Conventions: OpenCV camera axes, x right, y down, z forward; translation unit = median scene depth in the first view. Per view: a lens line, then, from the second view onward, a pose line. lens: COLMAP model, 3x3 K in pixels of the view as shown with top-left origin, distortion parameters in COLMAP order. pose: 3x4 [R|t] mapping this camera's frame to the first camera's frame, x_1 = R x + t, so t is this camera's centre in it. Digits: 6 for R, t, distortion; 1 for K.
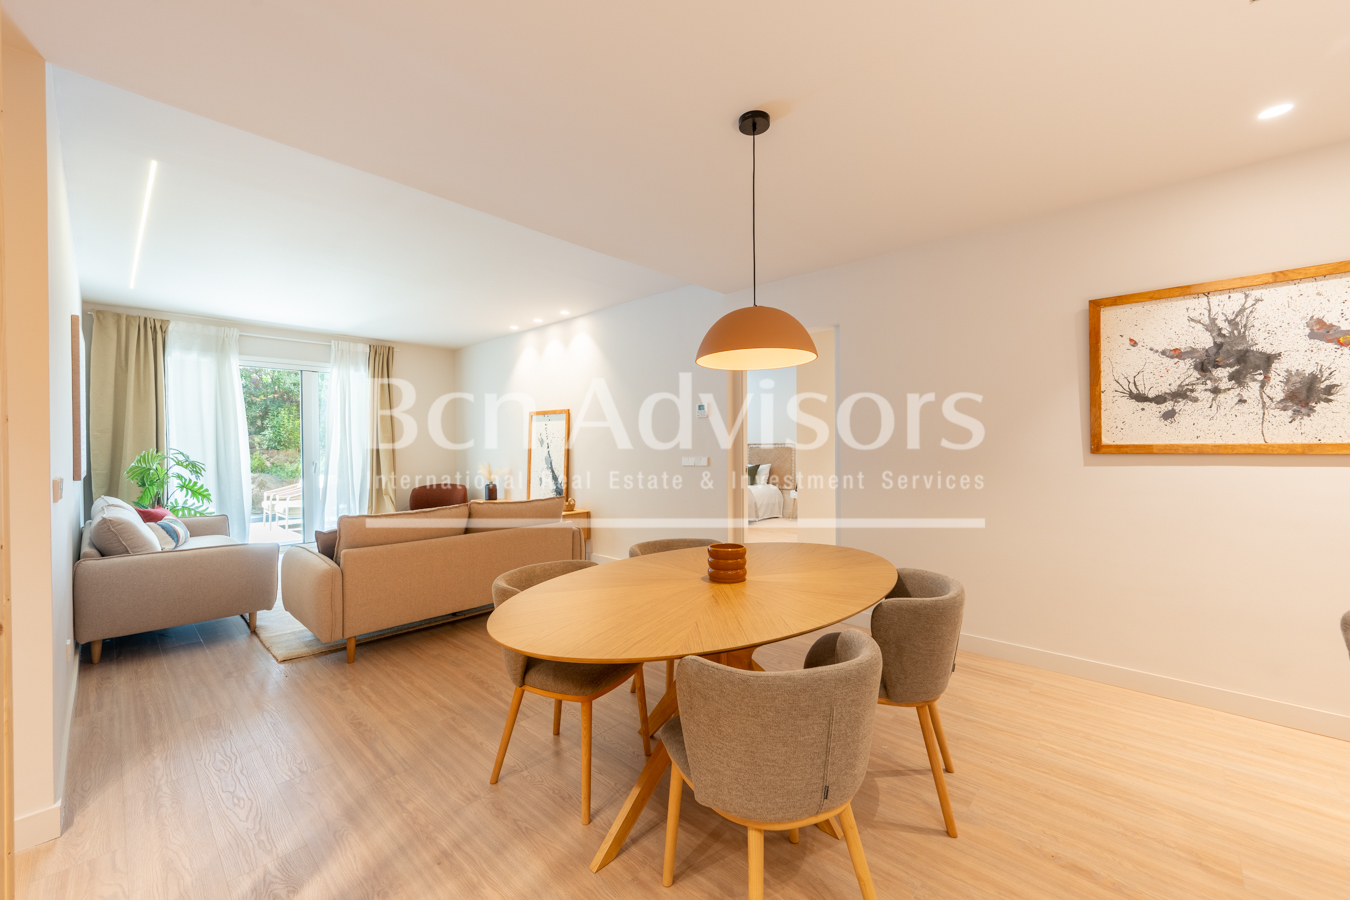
lens RADIAL K [[537.0, 0, 673.9], [0, 537.0, 446.6], [0, 0, 1]] dist [0.001334, 0.001331]
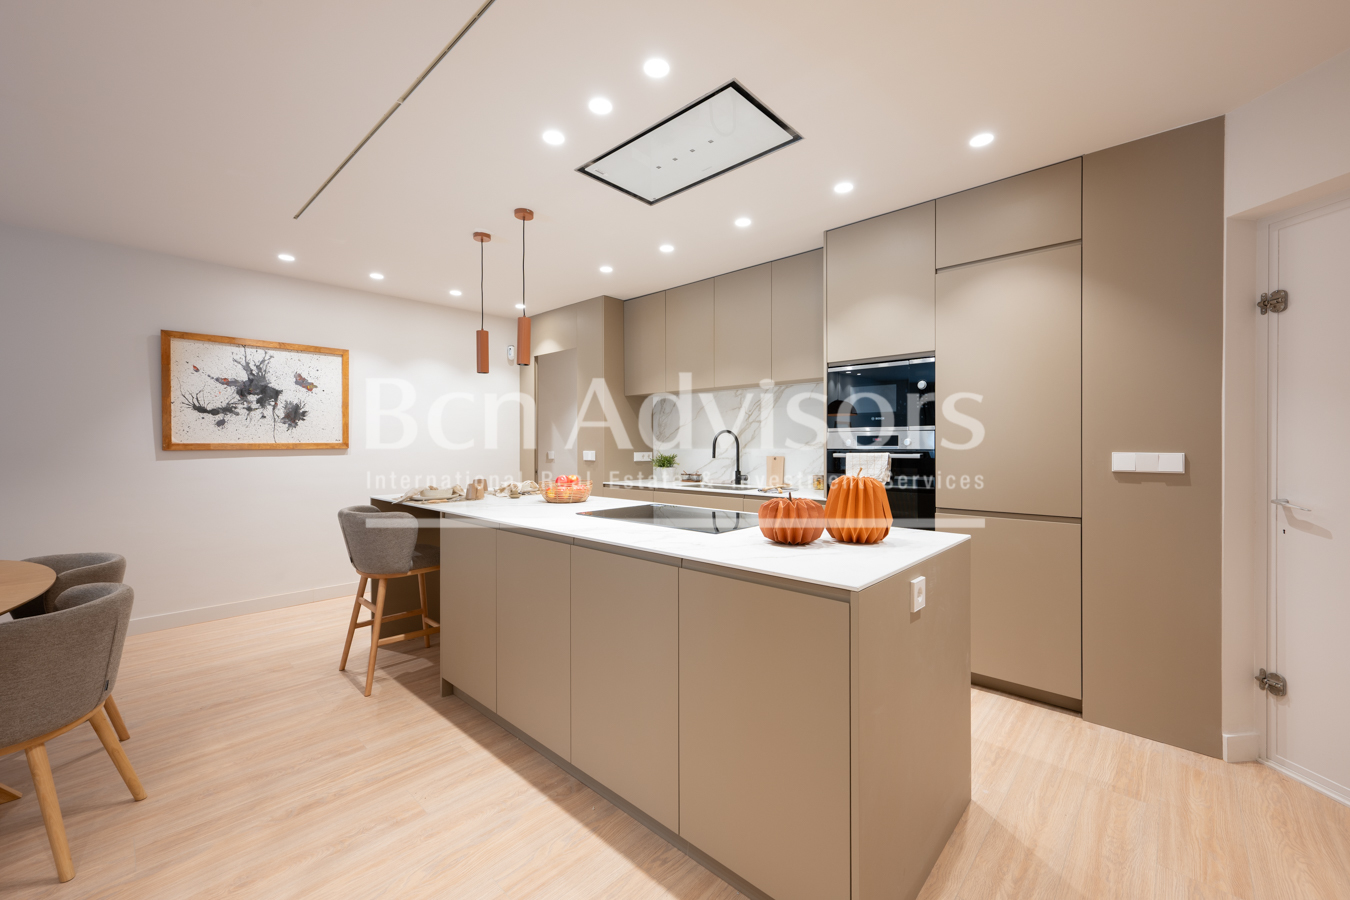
lens RADIAL K [[537.0, 0, 672.5], [0, 537.0, 446.3], [0, 0, 1]] dist [0.001334, 0.001331]
pose [[0.010013, 0.000957, 0.999949, -0.455269], [0.006089, 0.999981, -0.001018, 0.011015], [-0.999931, 0.006098, 0.010007, -0.203619]]
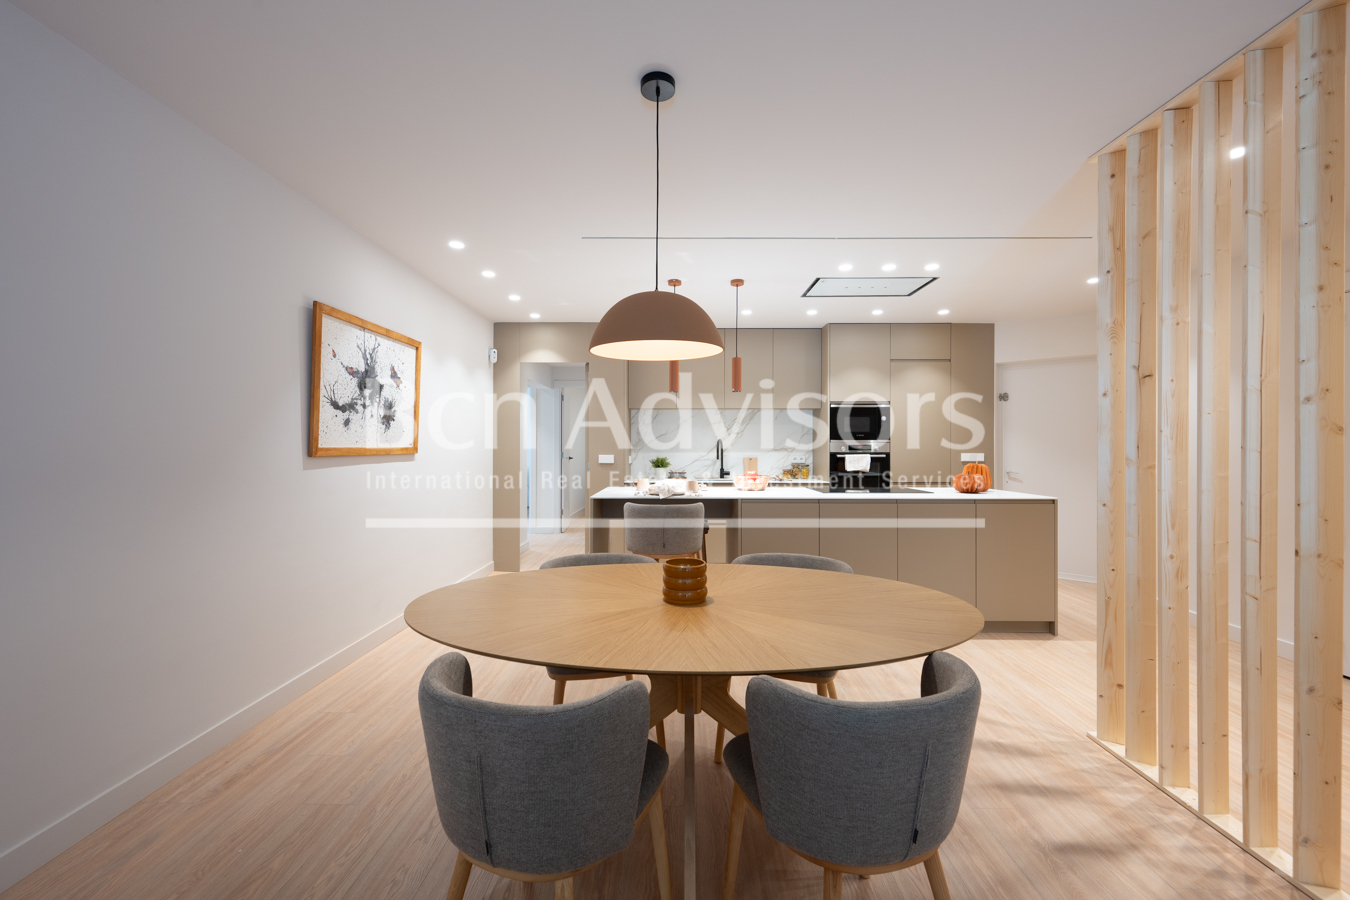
lens RADIAL K [[537.0, 0, 673.5], [0, 537.0, 445.1], [0, 0, 1]] dist [0.001334, 0.001331]
pose [[-0.669826, 0.008587, 0.742468, -0.371394], [0.005625, 0.999963, -0.006491, 0.001555], [-0.742497, -0.000171, -0.669850, 1.106602]]
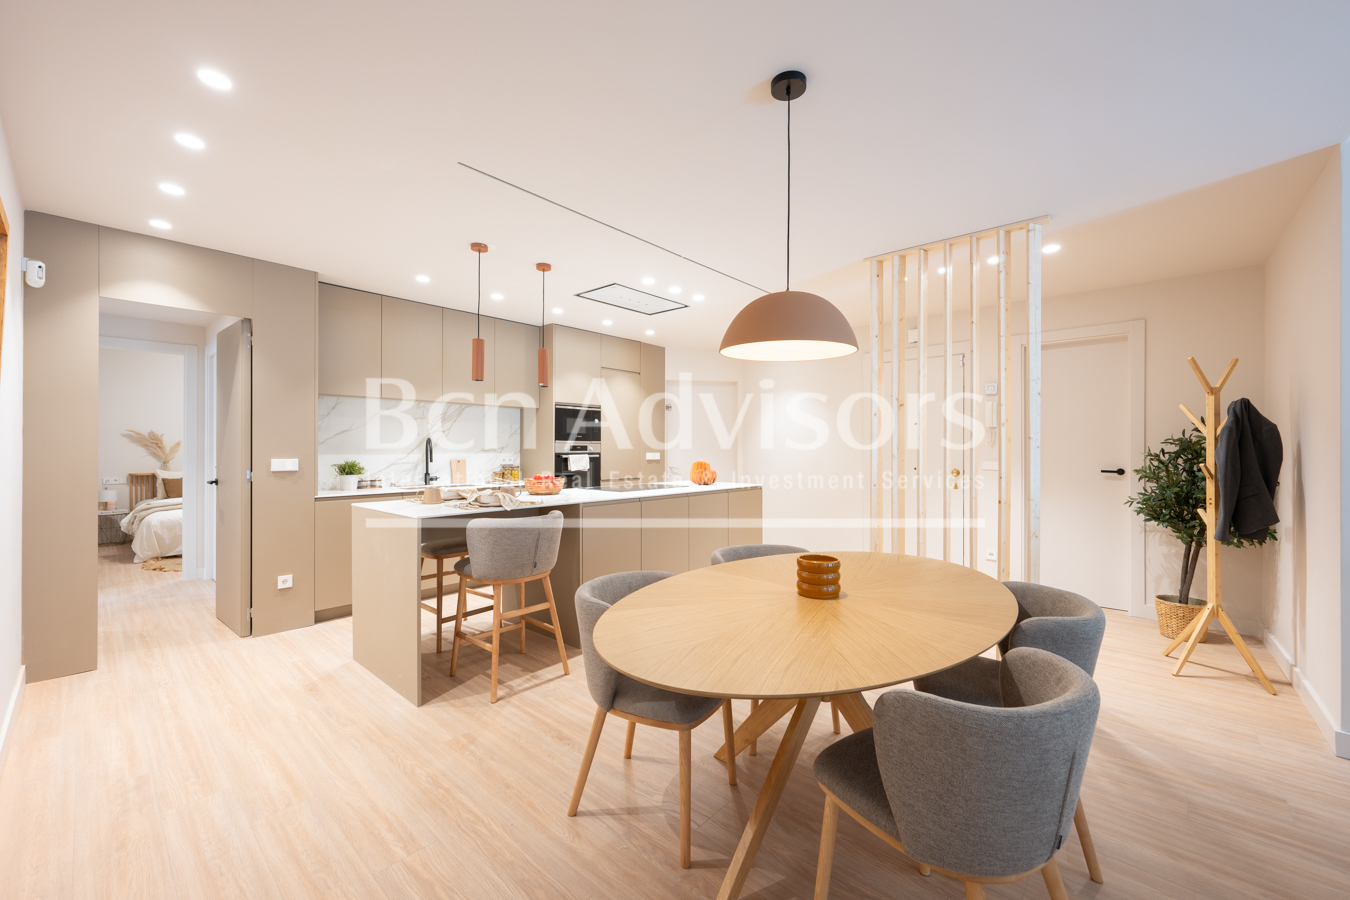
lens RADIAL K [[537.0, 0, 674.0], [0, 537.0, 445.6], [0, 0, 1]] dist [0.001334, 0.001331]
pose [[-0.999874, 0.004540, -0.015214, 0.247289], [0.004553, 0.999989, -0.000861, -0.003747], [0.015210, -0.000930, -0.999884, 1.320256]]
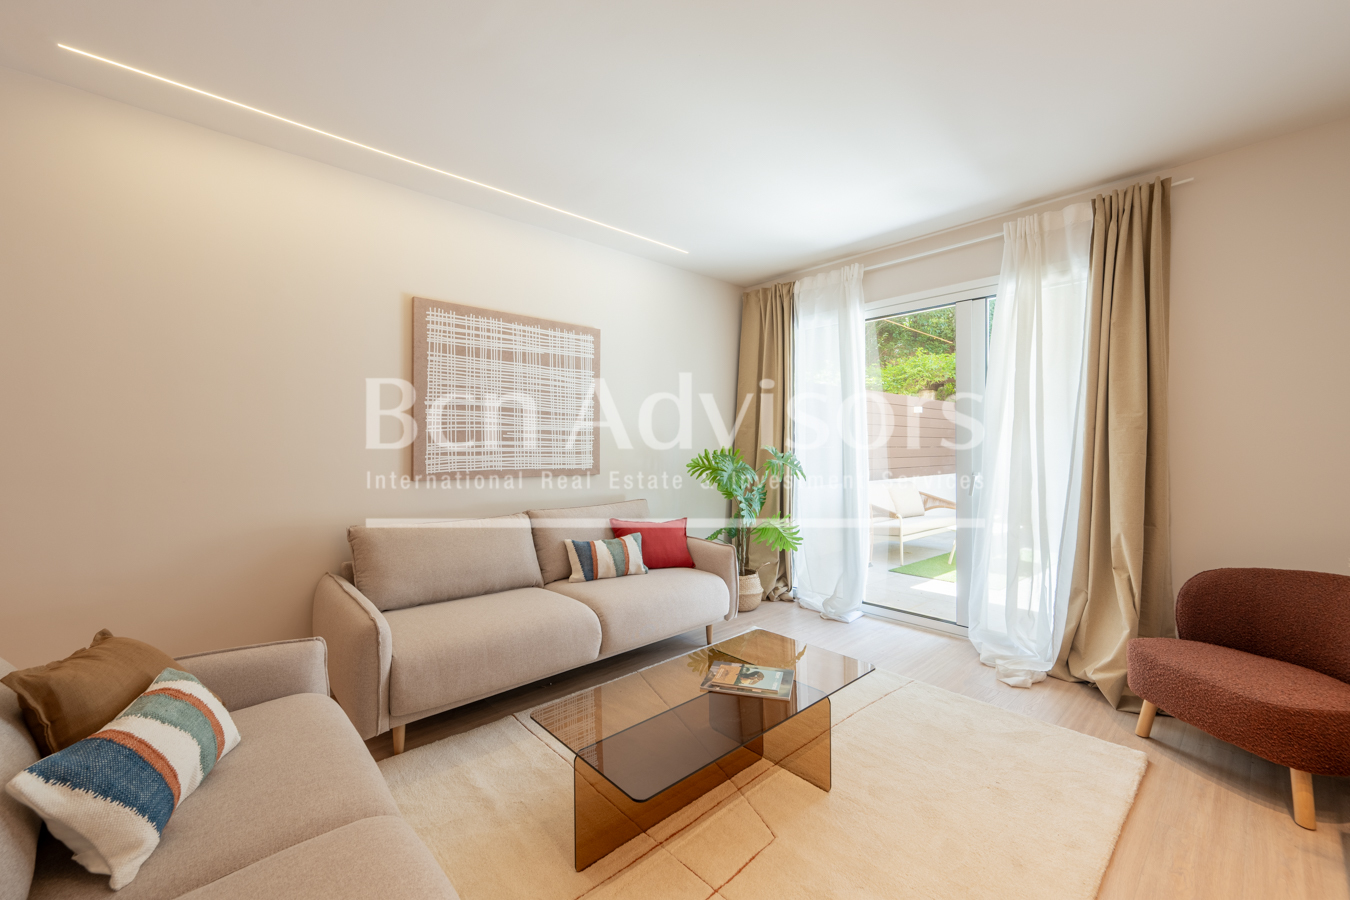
lens RADIAL K [[537.0, 0, 671.0], [0, 537.0, 447.2], [0, 0, 1]] dist [0.001334, 0.001331]
pose [[-0.089851, 0.009190, -0.995913, -0.285664], [-0.004039, 0.999946, 0.009591, -0.003453], [0.995947, 0.004884, -0.089809, 1.672952]]
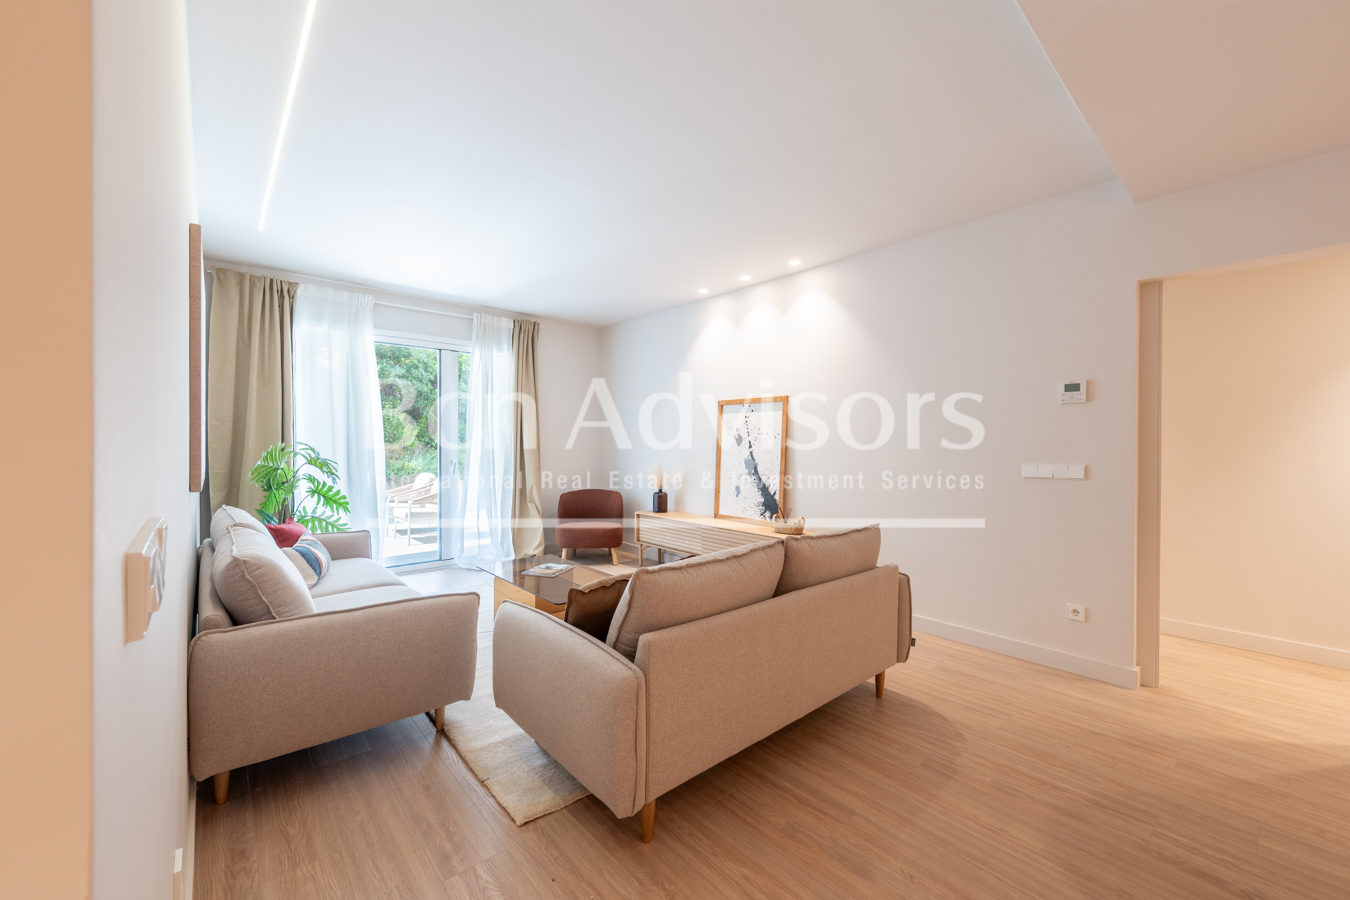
lens RADIAL K [[537.0, 0, 675.0], [0, 537.0, 447.1], [0, 0, 1]] dist [0.001334, 0.001331]
pose [[0.994648, 0.011895, -0.102637, -0.550443], [-0.011896, 0.999929, 0.000596, 0.005436], [0.102637, 0.000628, 0.994719, 0.489837]]
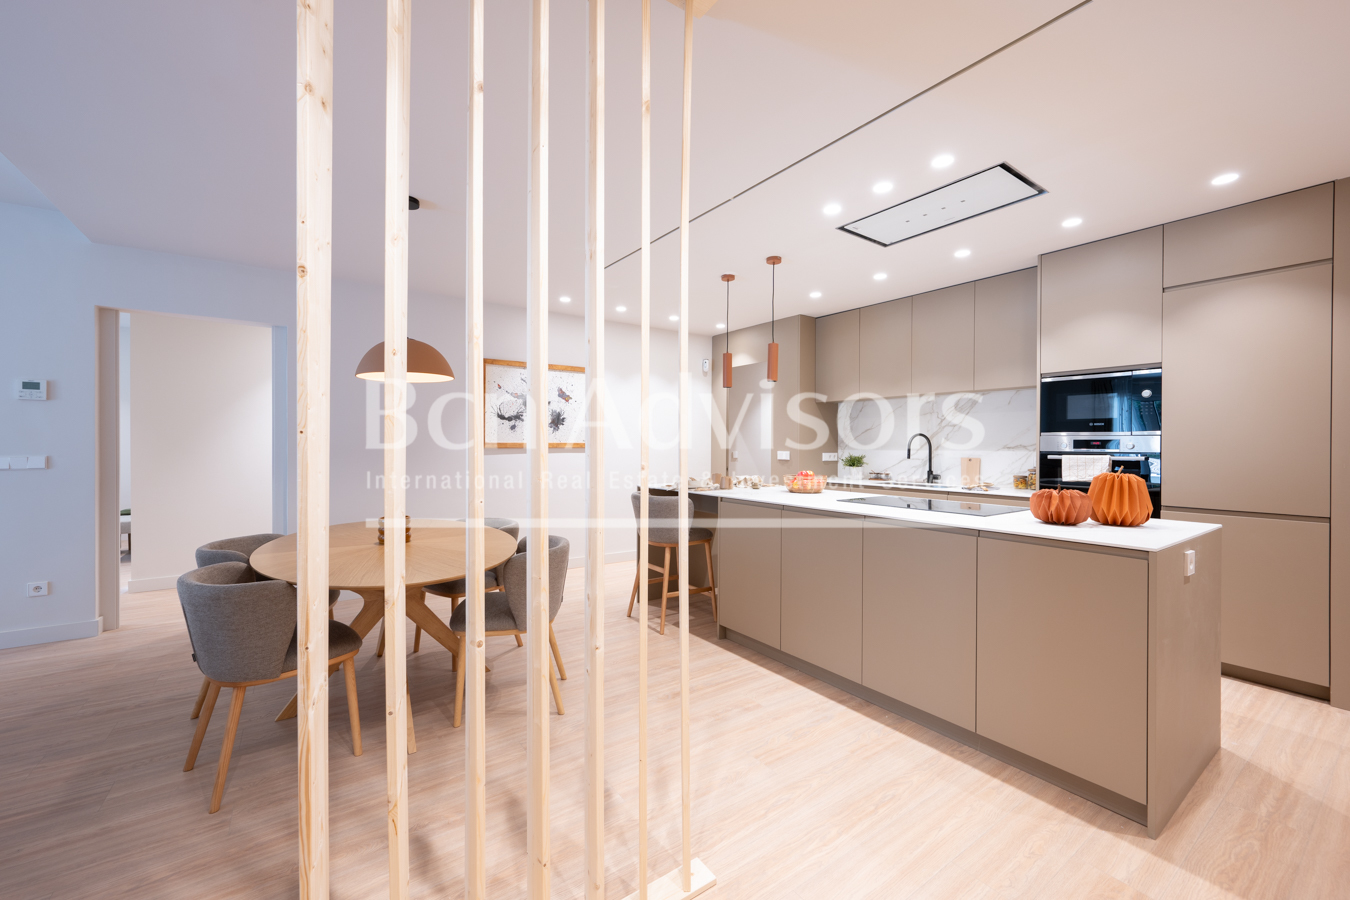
lens RADIAL K [[537.0, 0, 671.4], [0, 537.0, 446.9], [0, 0, 1]] dist [0.001334, 0.001331]
pose [[0.214002, 0.002146, 0.976831, -0.718135], [-0.001935, 0.999997, -0.001773, 0.011024], [-0.976831, -0.001511, 0.214005, 0.041489]]
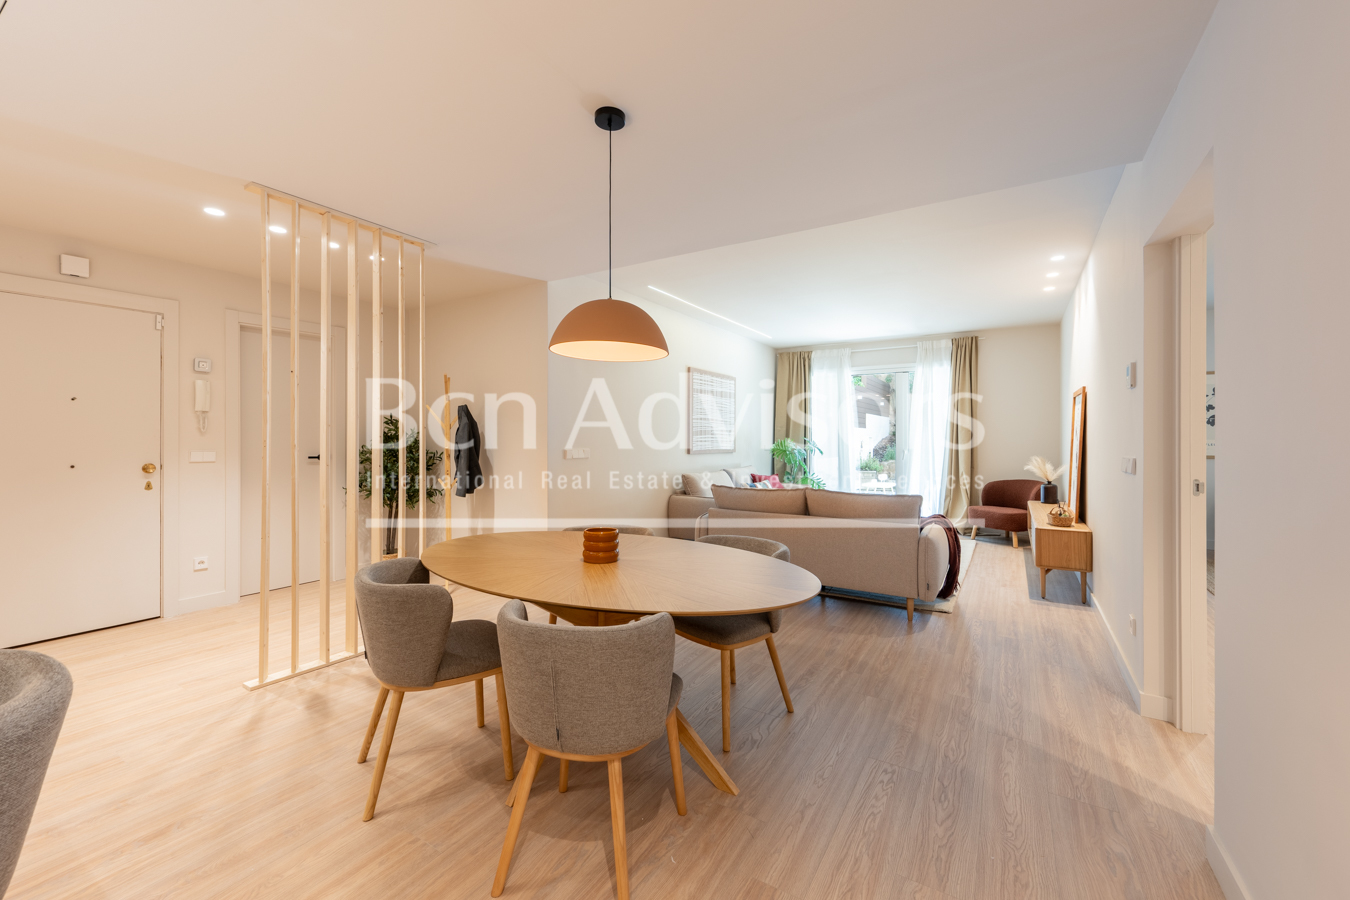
lens RADIAL K [[537.0, 0, 672.4], [0, 537.0, 439.6], [0, 0, 1]] dist [0.001334, 0.001331]
pose [[0.189941, 0.009170, -0.981753, 0.817153], [-0.005937, 0.999949, 0.008192, -0.003163], [0.981777, 0.004273, 0.189986, 0.646379]]
